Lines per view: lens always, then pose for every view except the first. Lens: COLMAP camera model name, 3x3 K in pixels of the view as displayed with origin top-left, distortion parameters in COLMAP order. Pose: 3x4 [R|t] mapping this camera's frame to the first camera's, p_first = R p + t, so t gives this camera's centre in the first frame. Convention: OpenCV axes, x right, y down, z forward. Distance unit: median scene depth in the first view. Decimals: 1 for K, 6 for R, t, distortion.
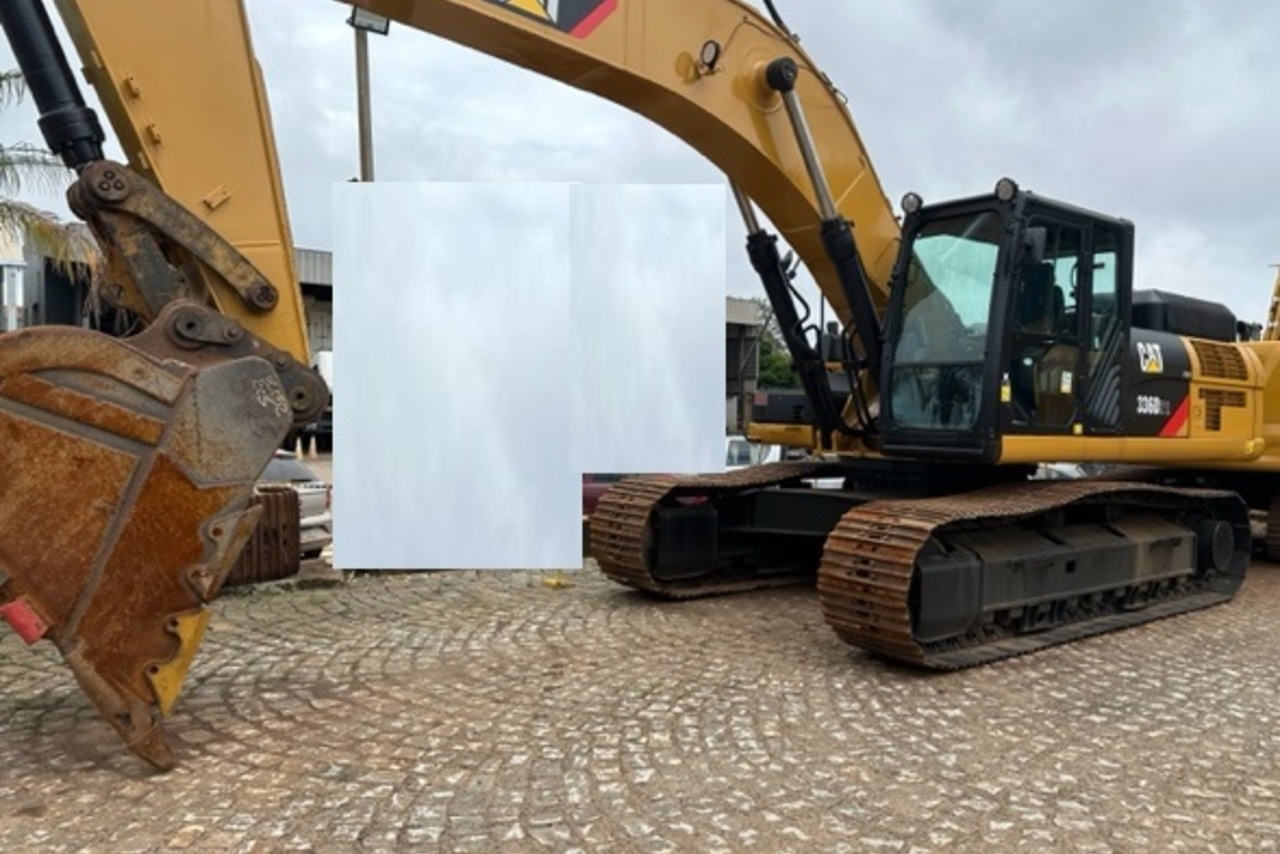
lens RADIAL K [[875.6, 0, 640.0], [0, 875.6, 427.0], [0, 0, 1]] dist [0.062412, -0.002749]
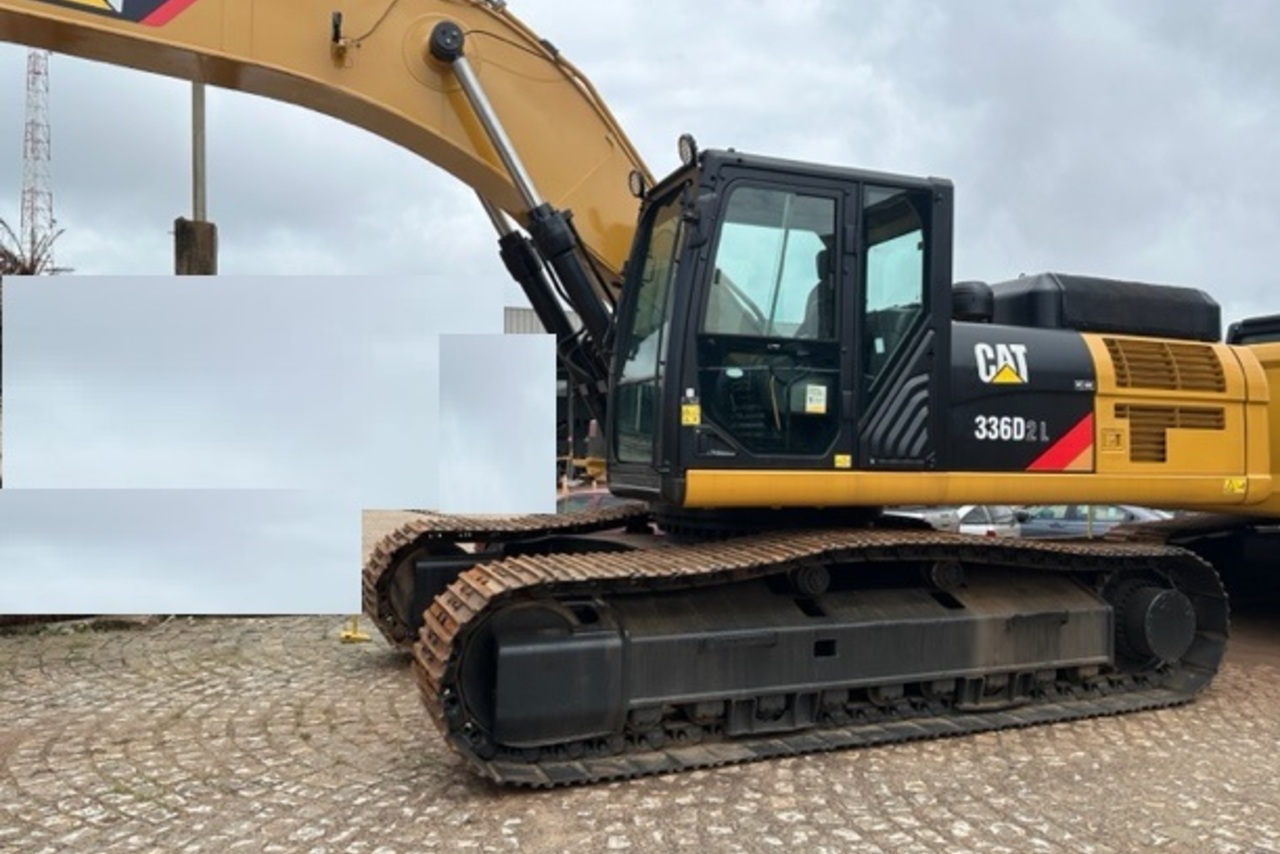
lens RADIAL K [[844.2, 0, 640.0], [0, 844.2, 427.0], [0, 0, 1]] dist [0.056736, -0.054217]
pose [[0.960155, -0.018782, -0.278837, 0.533185], [0.006565, 0.998980, -0.044684, 0.004209], [0.279392, 0.041073, 0.959298, 0.275587]]
